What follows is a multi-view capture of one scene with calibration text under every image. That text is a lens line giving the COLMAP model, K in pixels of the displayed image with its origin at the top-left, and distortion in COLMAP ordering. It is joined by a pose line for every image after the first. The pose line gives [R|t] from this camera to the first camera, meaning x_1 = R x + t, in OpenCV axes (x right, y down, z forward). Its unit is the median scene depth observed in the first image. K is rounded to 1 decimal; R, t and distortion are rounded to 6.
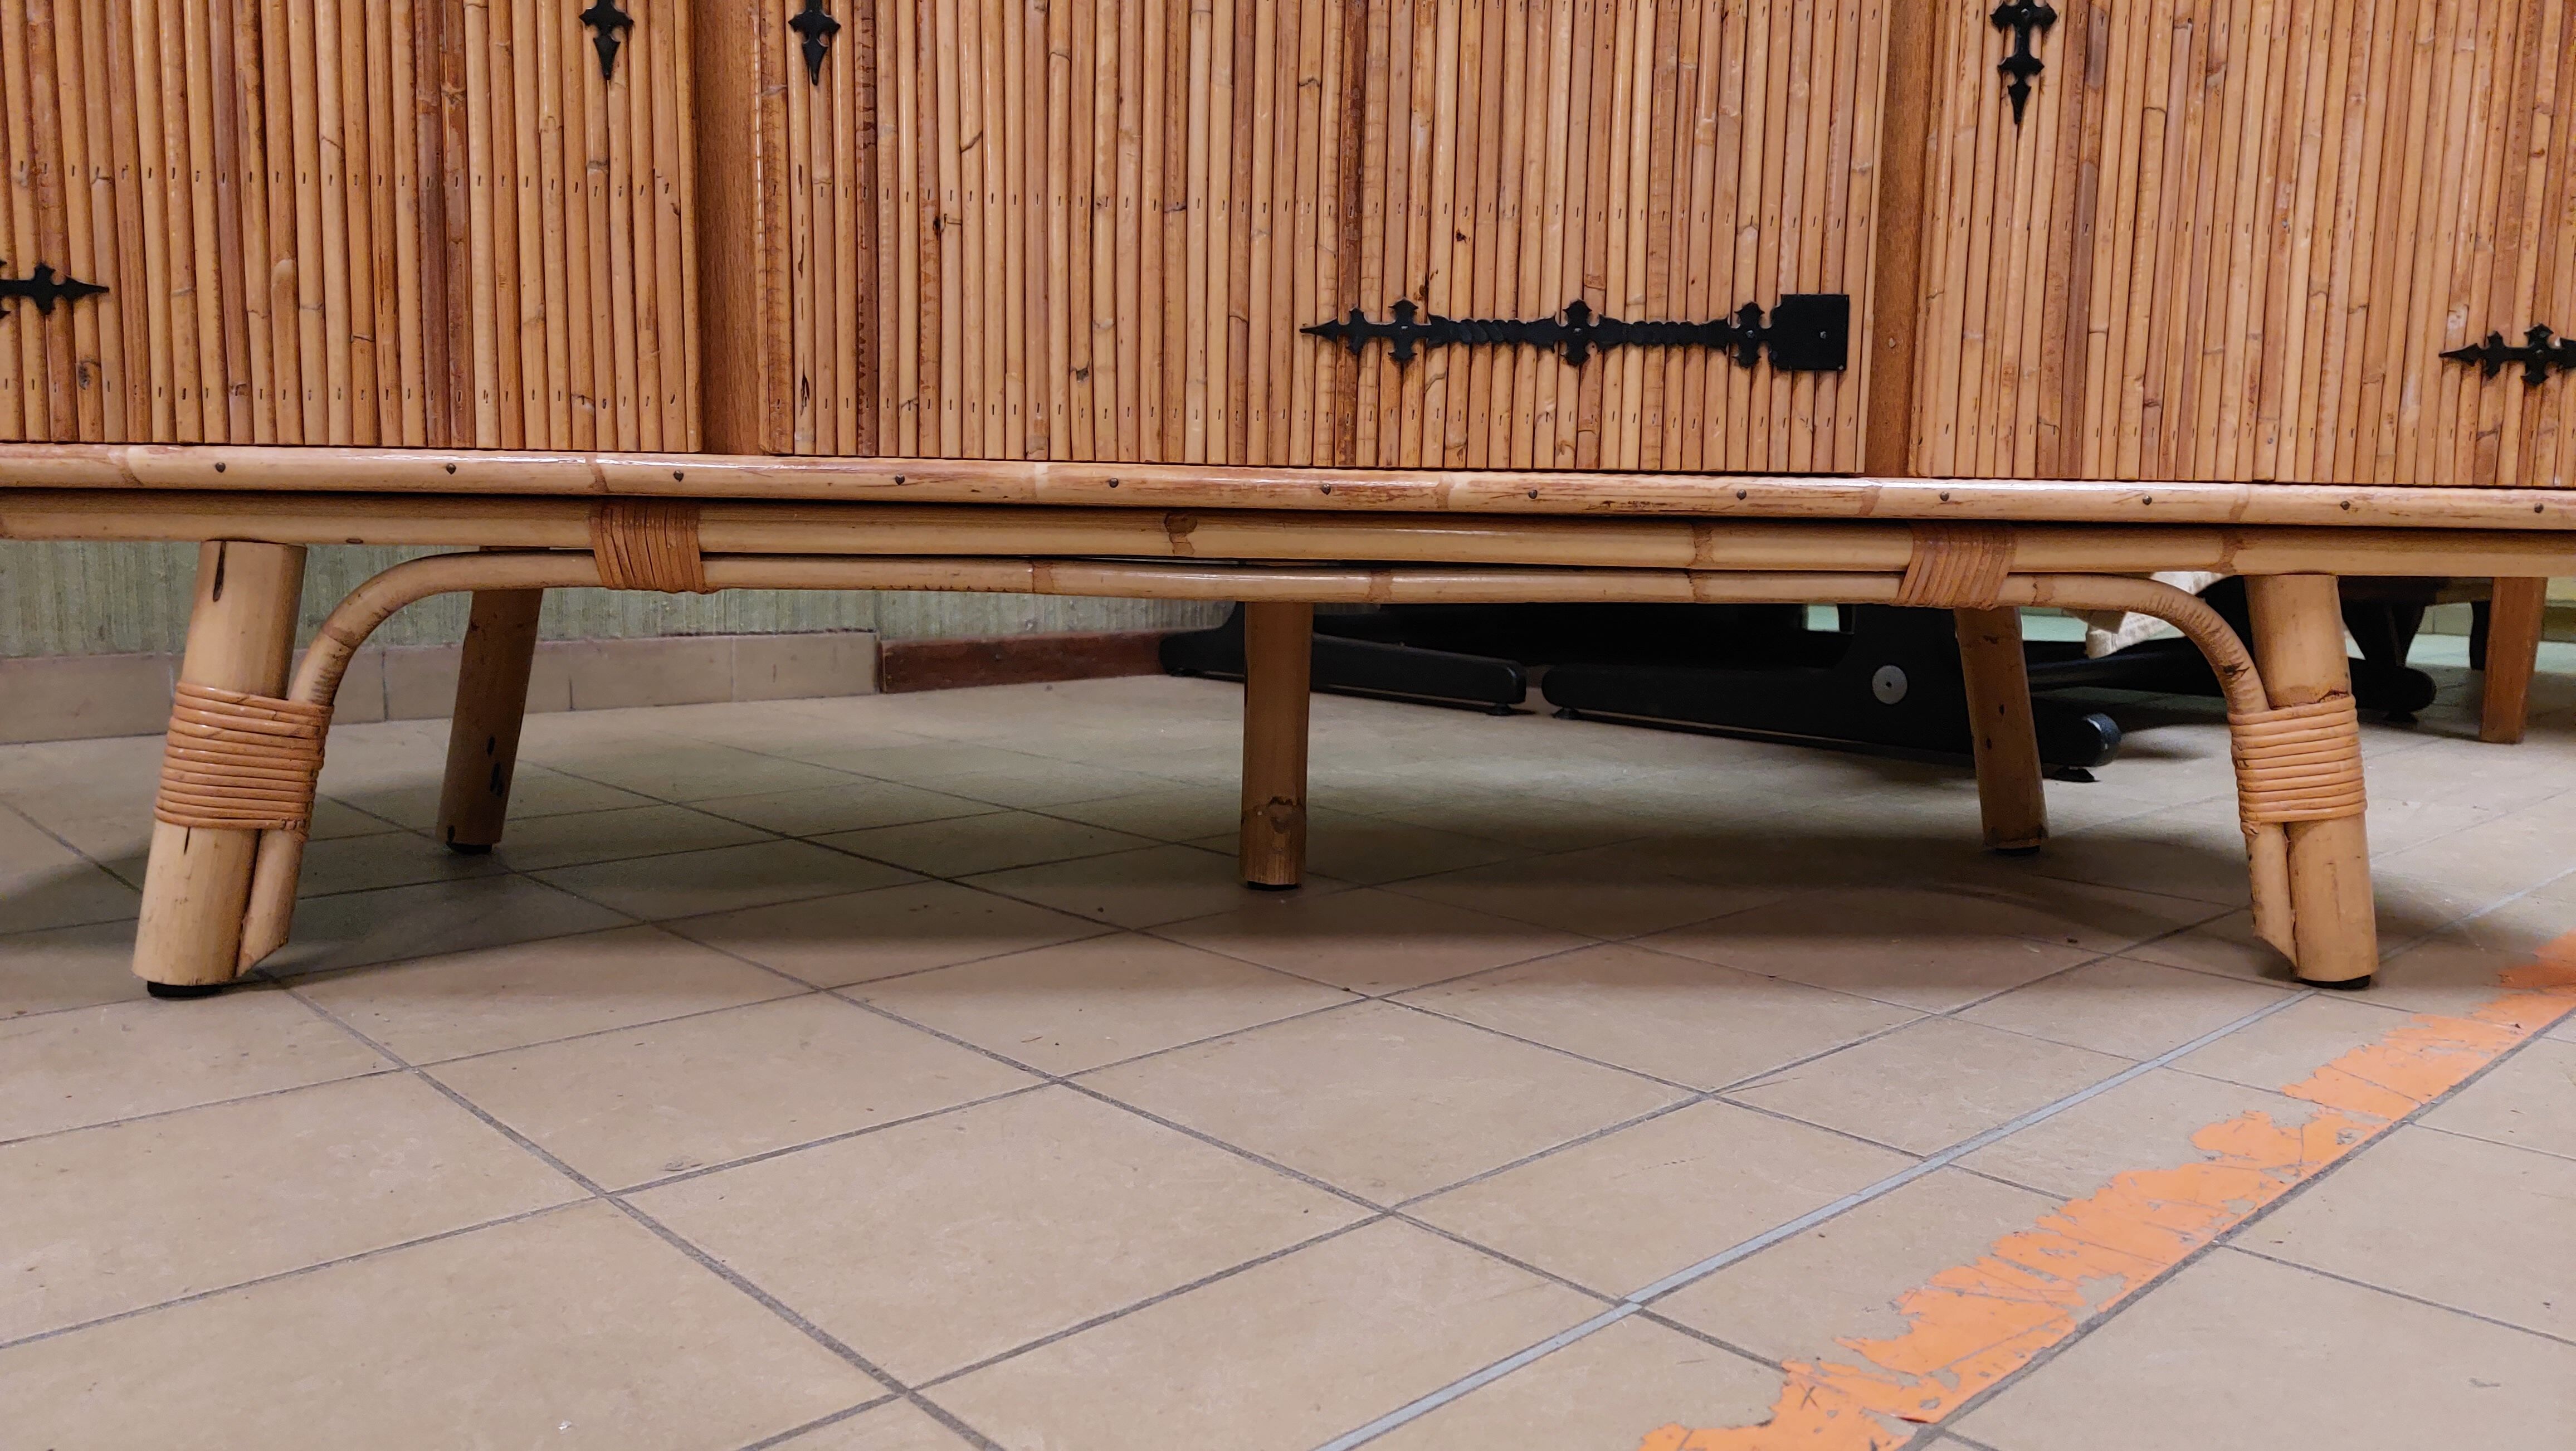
lens RADIAL K [[1830.0, 0, 1283.6], [0, 1830.0, 734.0], [0, 0, 1]] dist [0.039764, -0.041450]
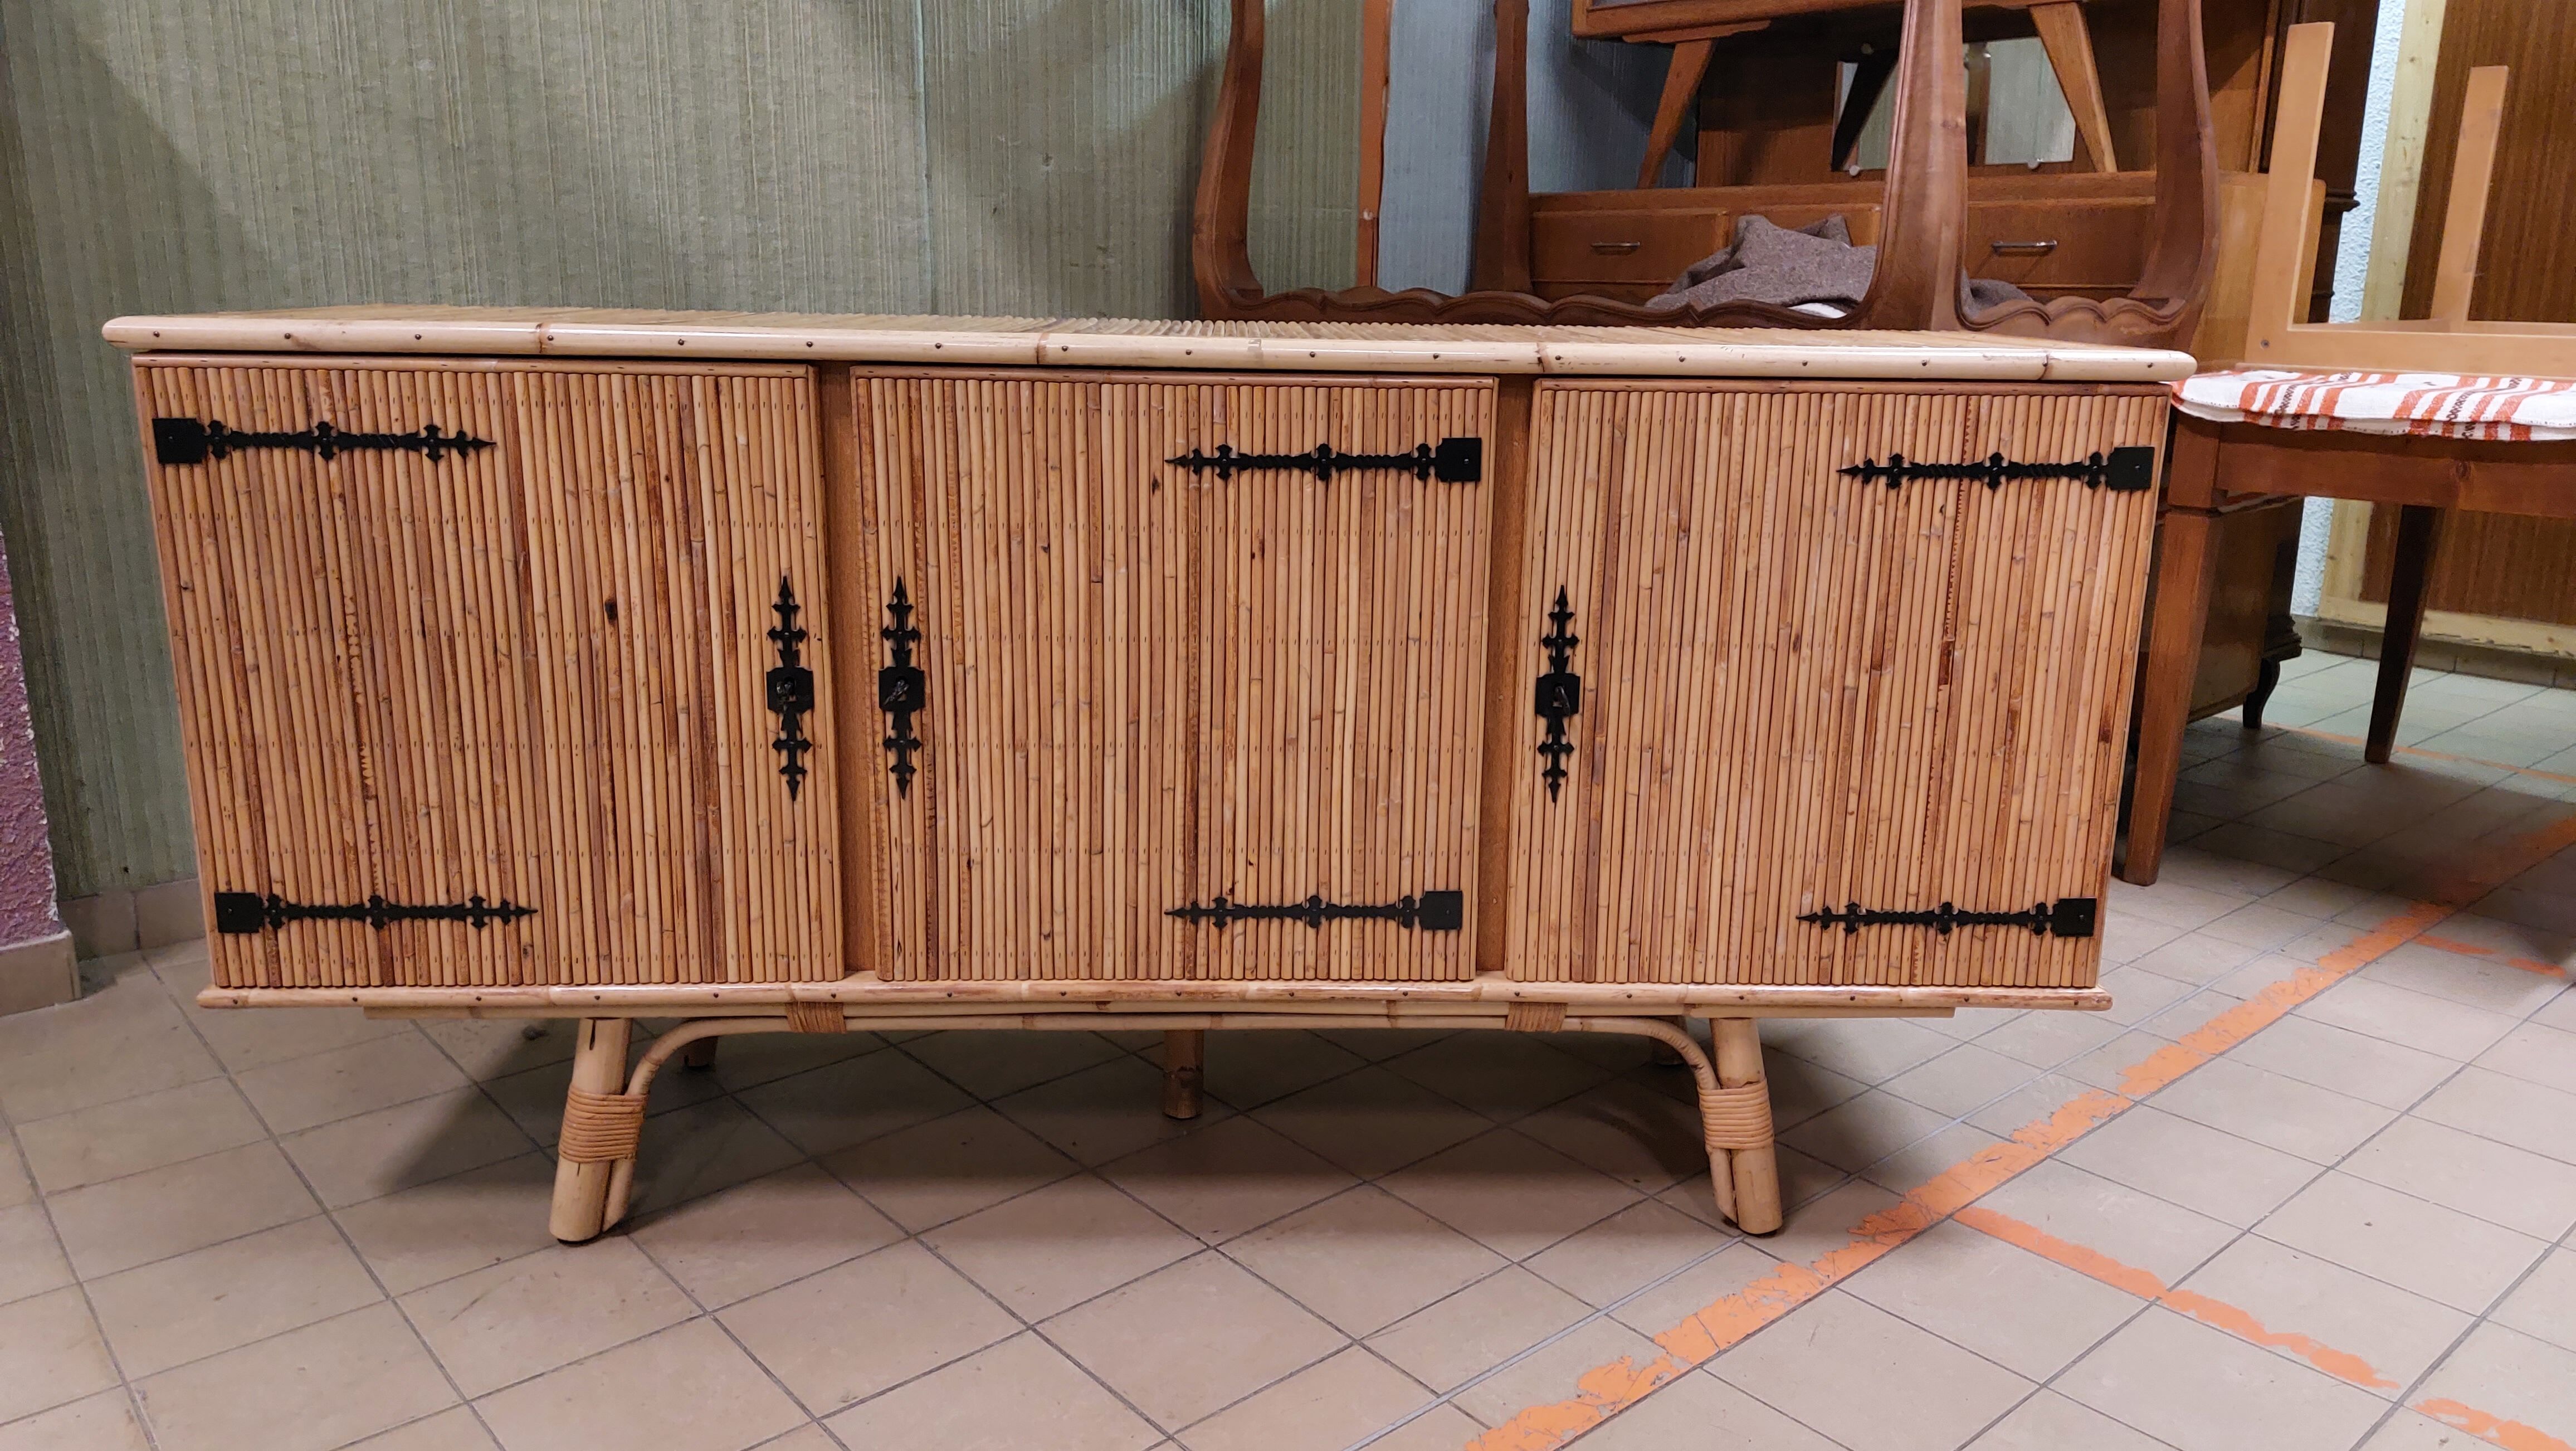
lens RADIAL K [[1849.3, 0, 1314.7], [0, 1849.3, 699.0], [0, 0, 1]] dist [0.092161, -0.105690]
pose [[0.999466, 0.010103, -0.031060, 0.216872], [-0.006560, 0.993671, 0.112139, -0.643644], [0.031996, -0.111876, 0.993207, -0.834551]]
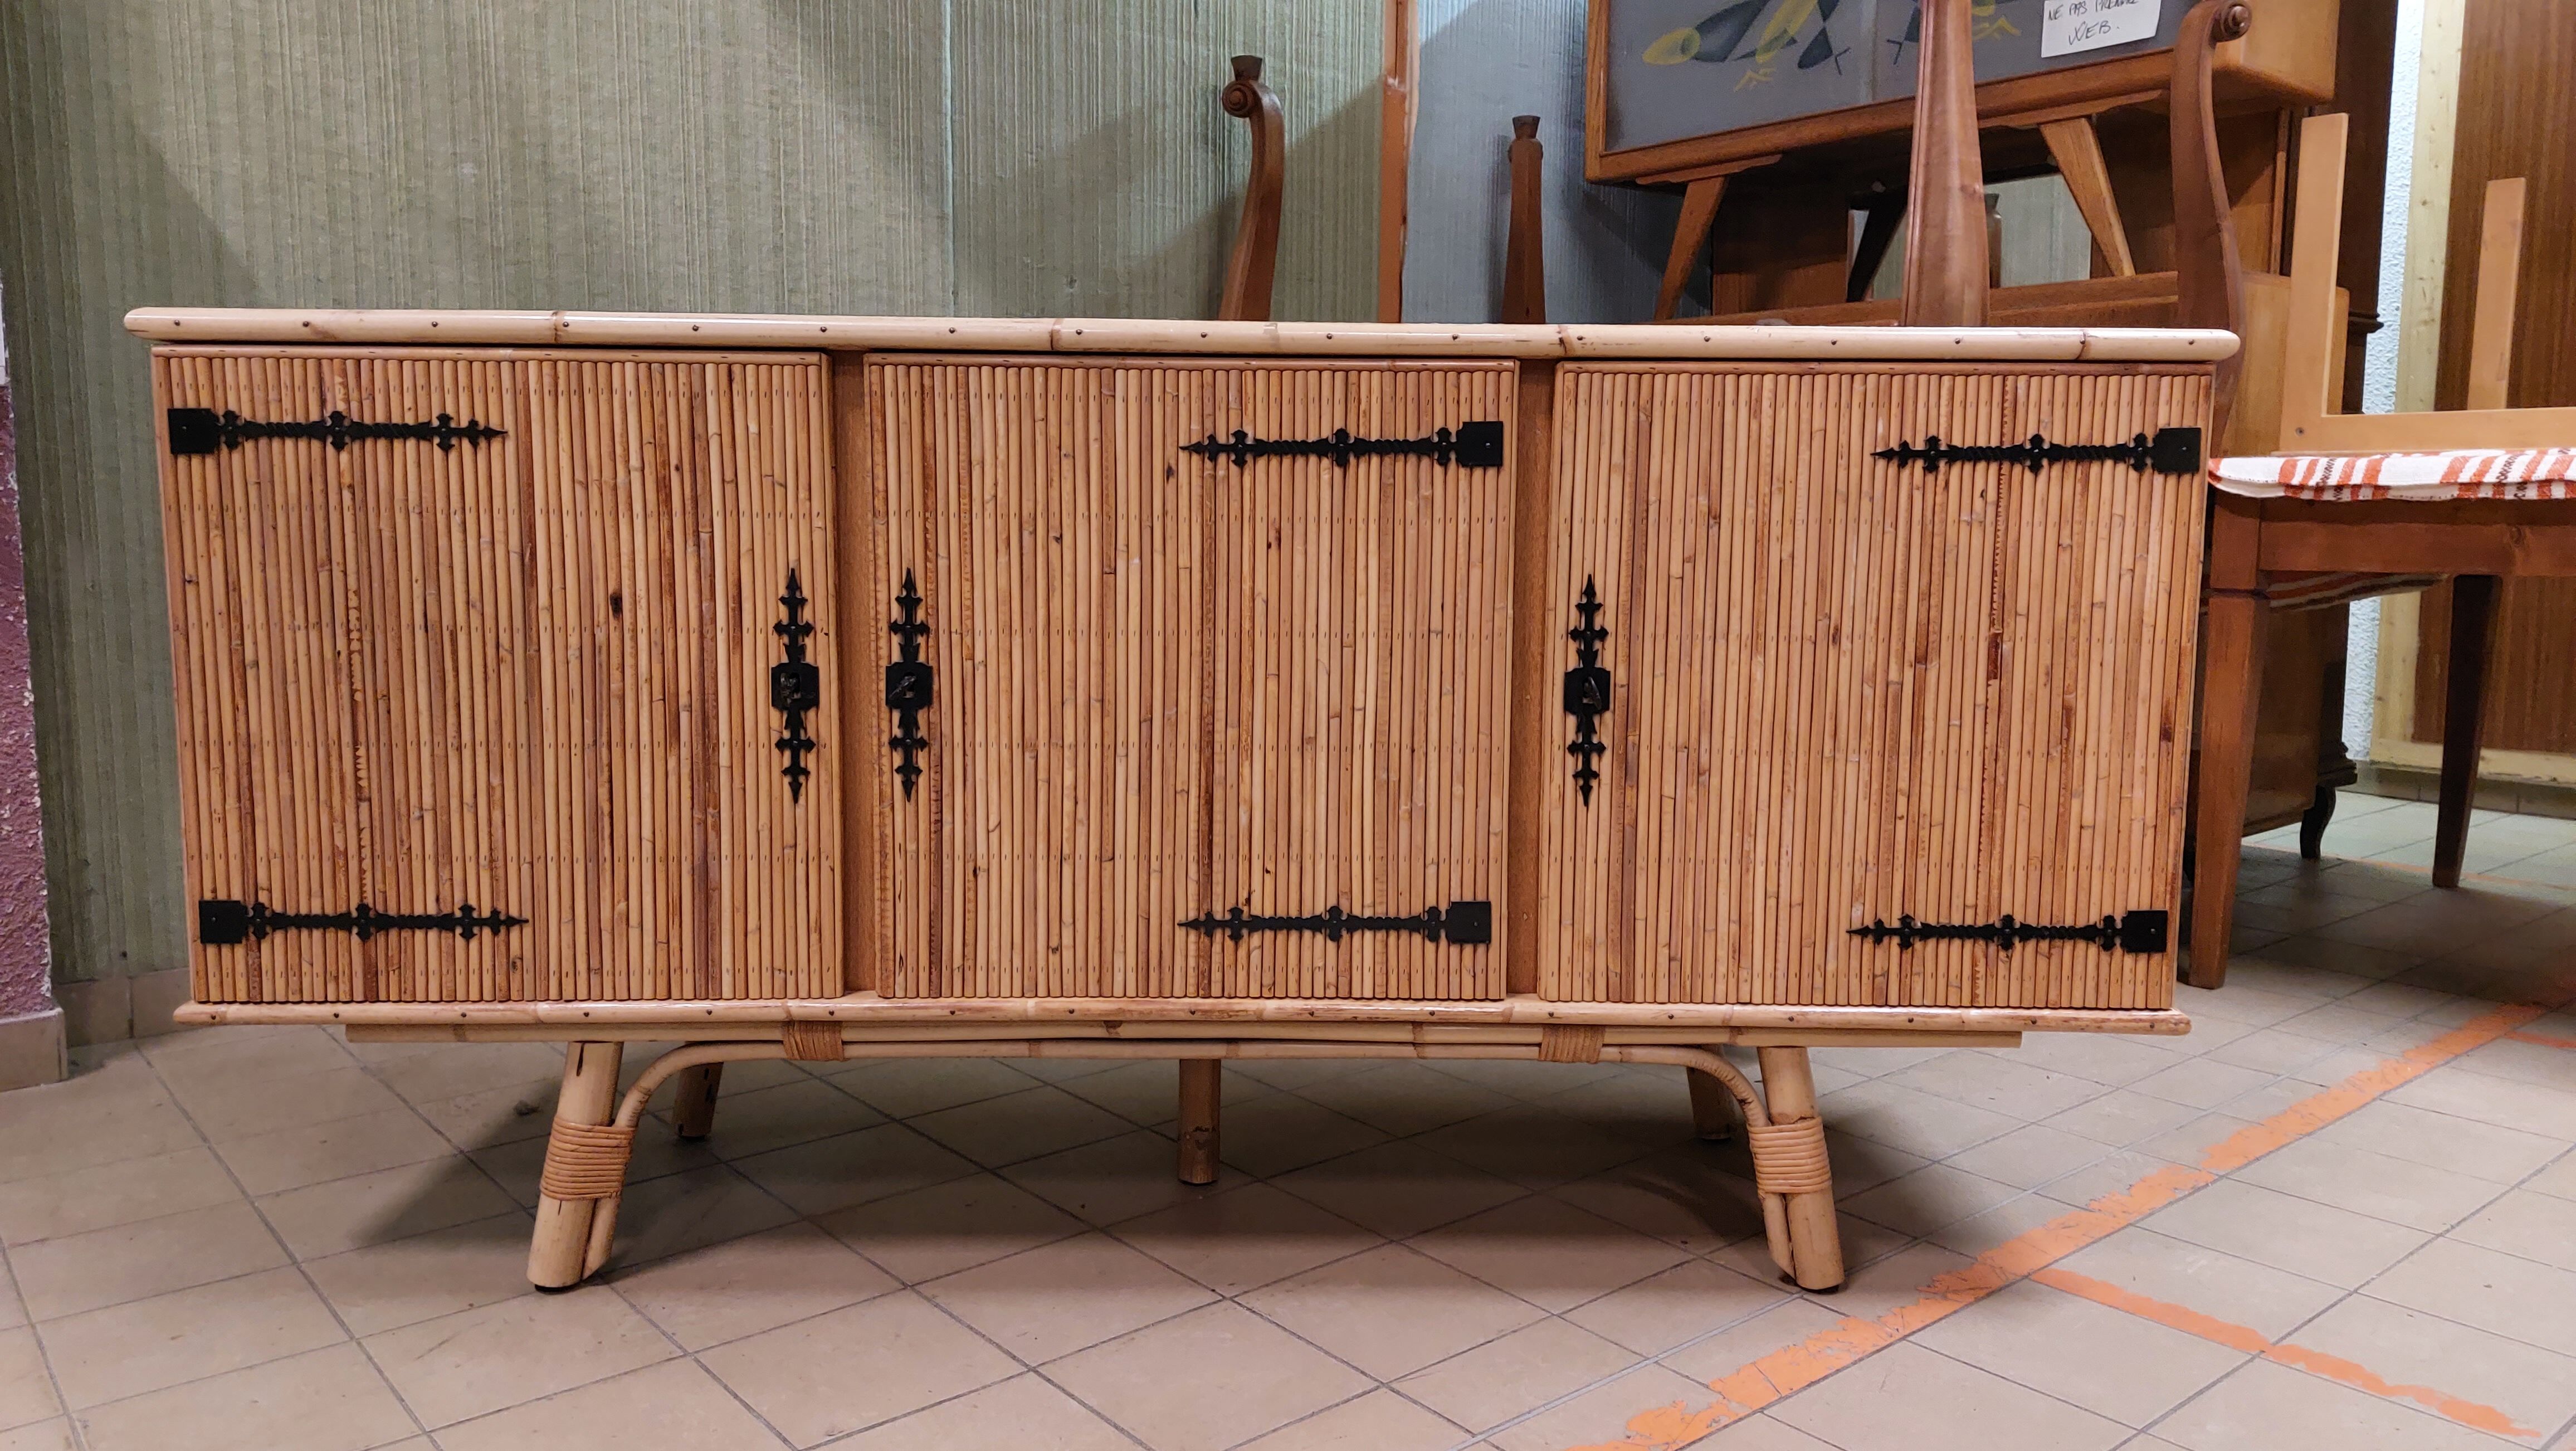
lens RADIAL K [[1848.7, 0, 1288.9], [0, 1848.7, 701.1], [0, 0, 1]] dist [0.091546, -0.104860]
pose [[0.998267, -0.000077, -0.058847, 0.220989], [-0.000432, 0.999963, -0.008626, -0.418511], [0.058845, 0.008637, 0.998230, -0.781578]]
